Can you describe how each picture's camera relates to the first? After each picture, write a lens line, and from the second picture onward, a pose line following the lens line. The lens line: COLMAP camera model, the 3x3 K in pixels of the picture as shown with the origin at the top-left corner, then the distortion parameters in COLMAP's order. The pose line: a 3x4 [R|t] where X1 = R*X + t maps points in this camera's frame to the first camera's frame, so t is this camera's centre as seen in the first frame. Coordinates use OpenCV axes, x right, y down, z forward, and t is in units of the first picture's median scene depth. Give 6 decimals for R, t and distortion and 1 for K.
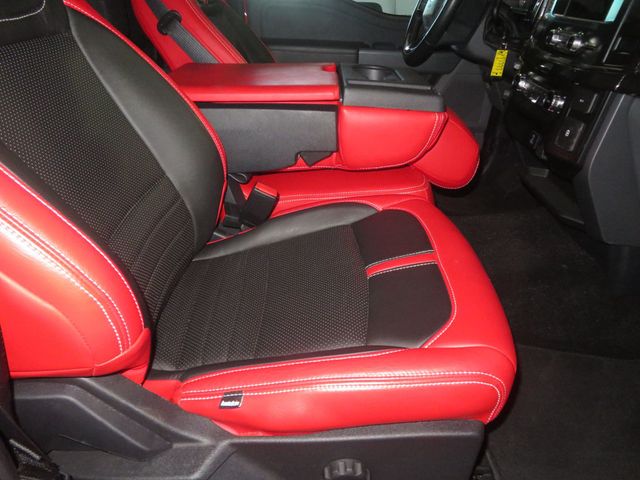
lens RADIAL K [[472.0, 0, 318.5], [0, 472.0, 238.3], [0, 0, 1]] dist [-0.003730, 0.014387]
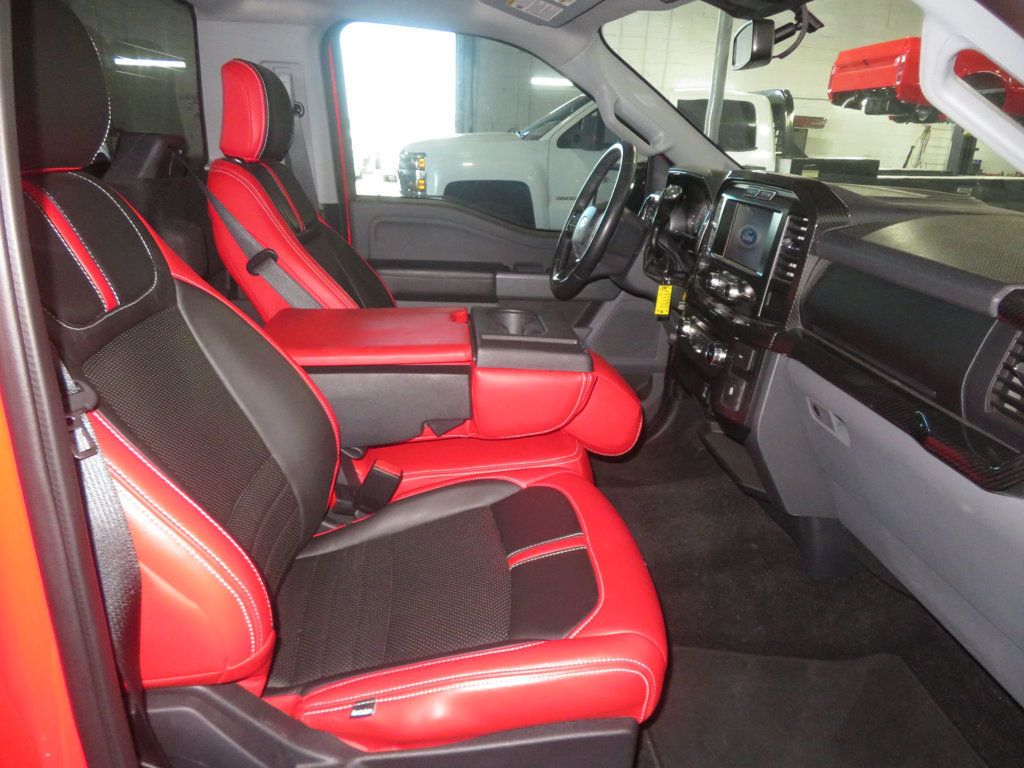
lens RADIAL K [[755.2, 0, 515.5], [0, 755.2, 367.4], [0, 0, 1]] dist [-0.003730, 0.014387]
pose [[0.995132, -0.020341, 0.096434, -0.010501], [0.039064, 0.979734, -0.196455, -0.004448], [-0.090484, 0.199265, 0.975759, -0.356964]]
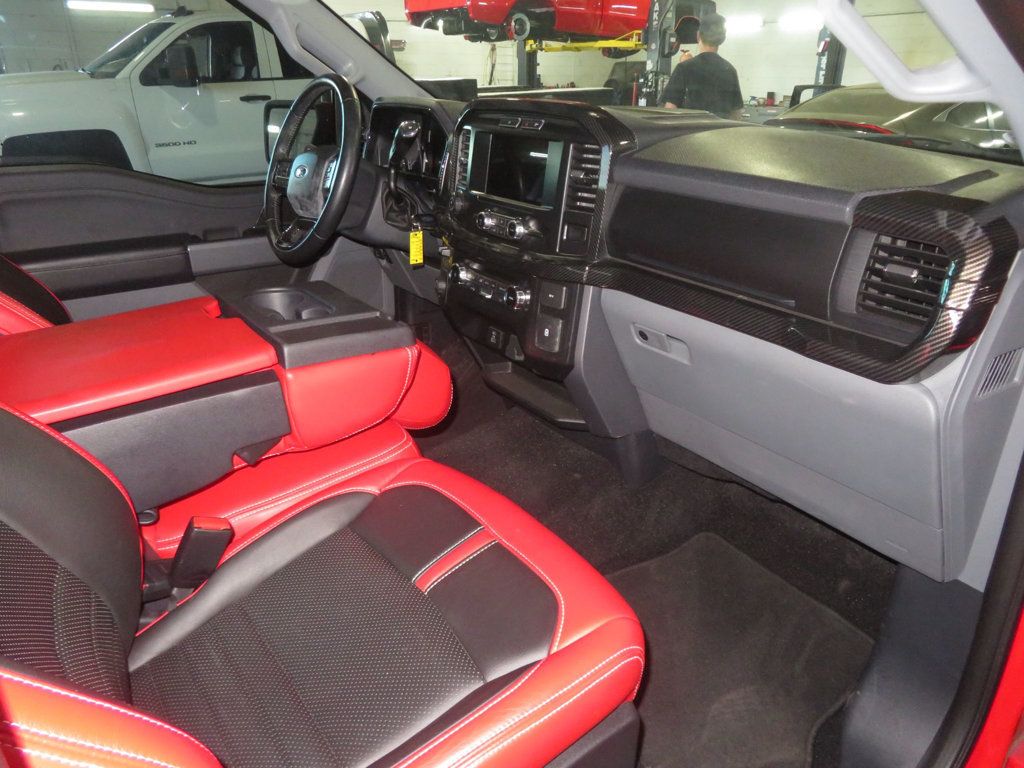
lens RADIAL K [[755.2, 0, 519.8], [0, 755.2, 363.3], [0, 0, 1]] dist [-0.003730, 0.014387]
pose [[0.810275, -0.247915, 0.531031, -0.257752], [0.310739, 0.950002, -0.030629, -0.144496], [-0.496887, 0.189830, 0.846799, -0.129509]]
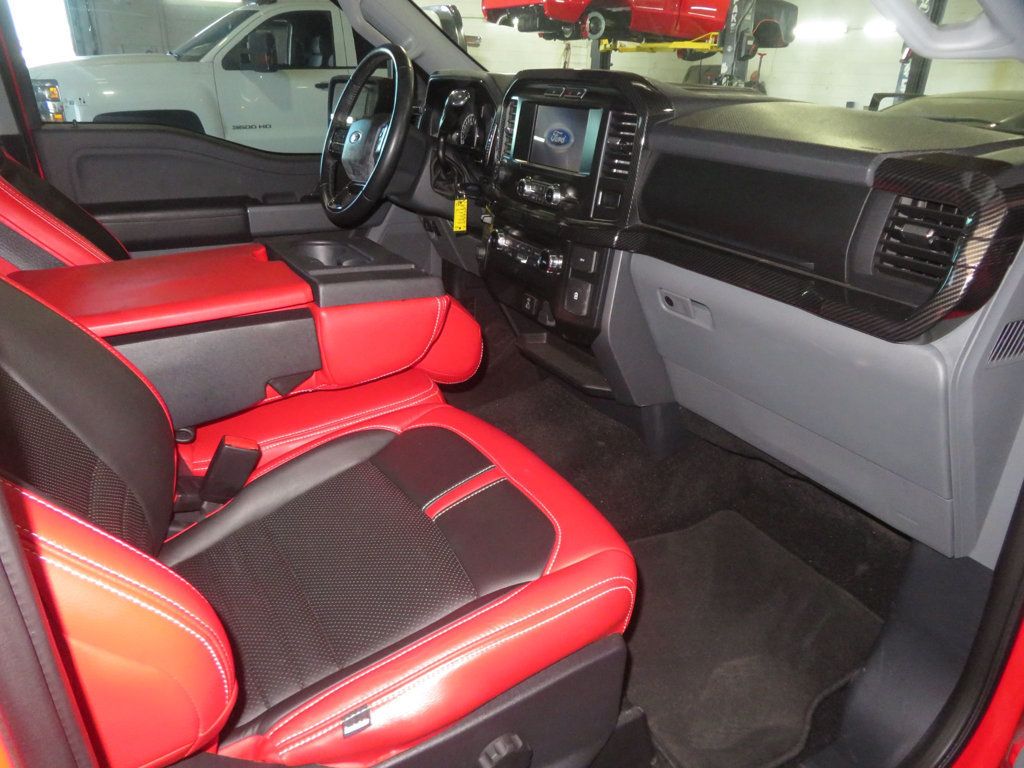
lens RADIAL K [[755.2, 0, 519.9], [0, 755.2, 367.5], [0, 0, 1]] dist [-0.003730, 0.014387]
pose [[0.861579, -0.198728, 0.467106, -0.247991], [0.249534, 0.967135, -0.048803, -0.052327], [-0.442057, 0.158606, 0.882853, -0.175293]]
